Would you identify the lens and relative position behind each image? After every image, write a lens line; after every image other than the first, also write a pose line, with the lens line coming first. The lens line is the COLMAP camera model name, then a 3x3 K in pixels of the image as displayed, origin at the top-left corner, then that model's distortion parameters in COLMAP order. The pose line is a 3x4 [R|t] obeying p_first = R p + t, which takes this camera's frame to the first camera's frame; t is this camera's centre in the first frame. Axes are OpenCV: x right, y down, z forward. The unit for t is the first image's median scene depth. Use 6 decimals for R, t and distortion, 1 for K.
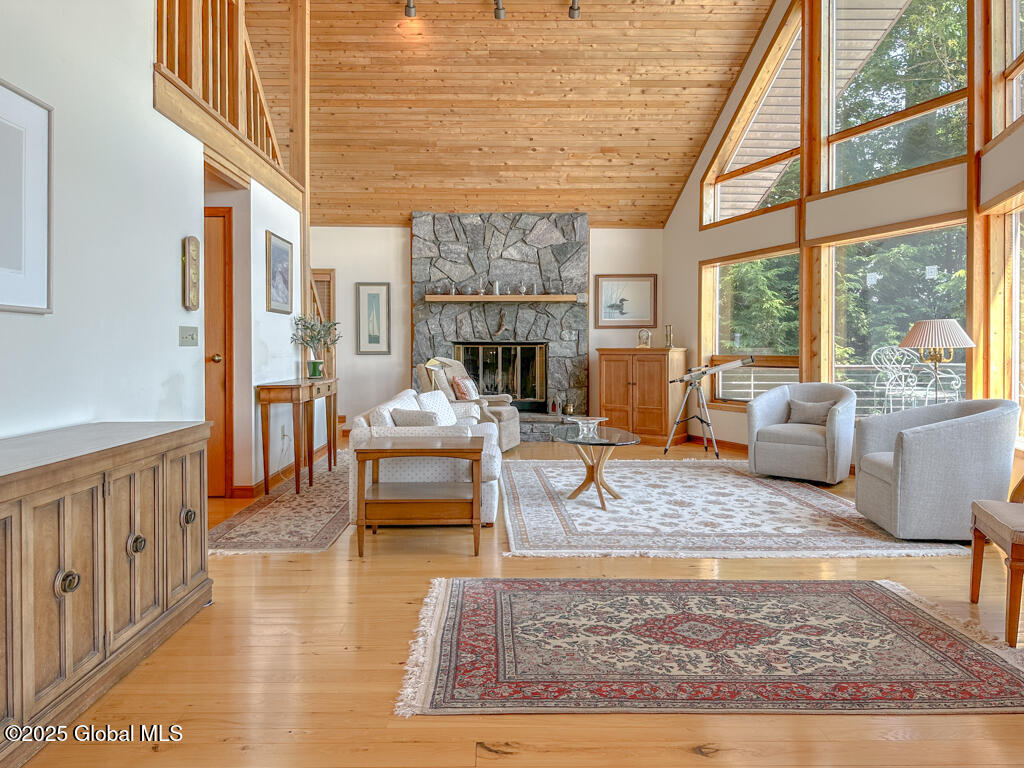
lens RADIAL K [[726.3, 0, 510.4], [0, 726.3, 356.6], [0, 0, 1]] dist [-0.000937, -0.000429]
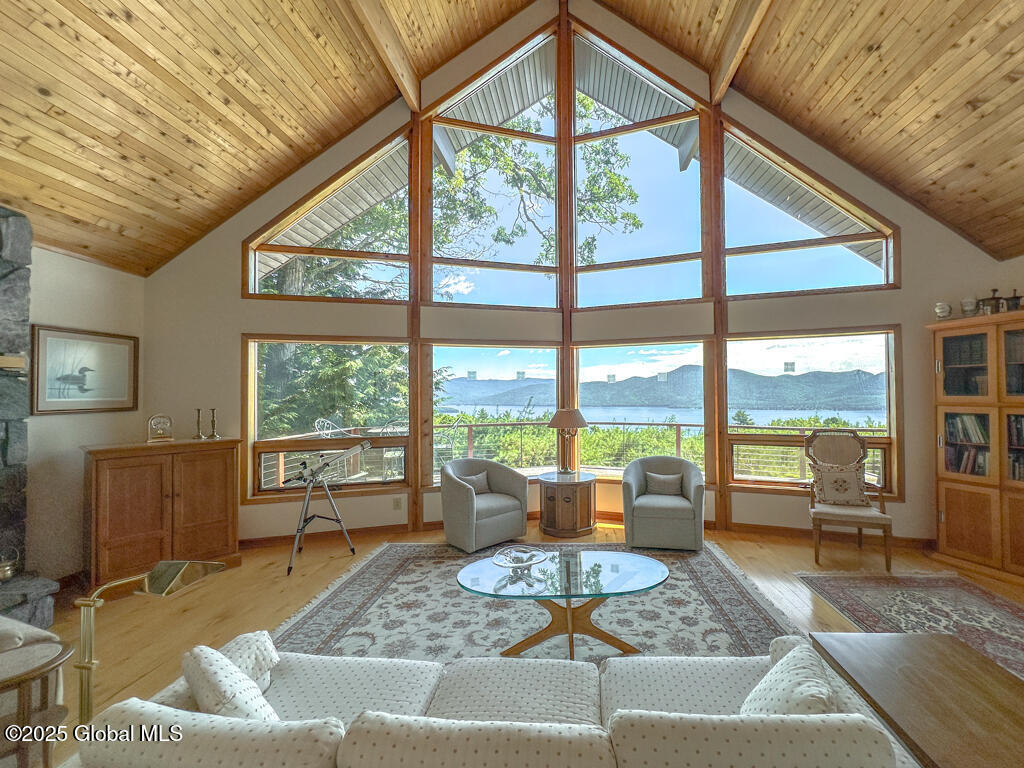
lens RADIAL K [[411.7, 0, 561.0], [0, 411.7, 387.7], [0, 0, 1]] dist [0.000611, 0.000114]
pose [[0.052468, 0.014692, 0.998515, -0.205280], [0.017025, 0.999733, -0.015604, -0.052673], [-0.998477, 0.017819, 0.052203, 0.601484]]
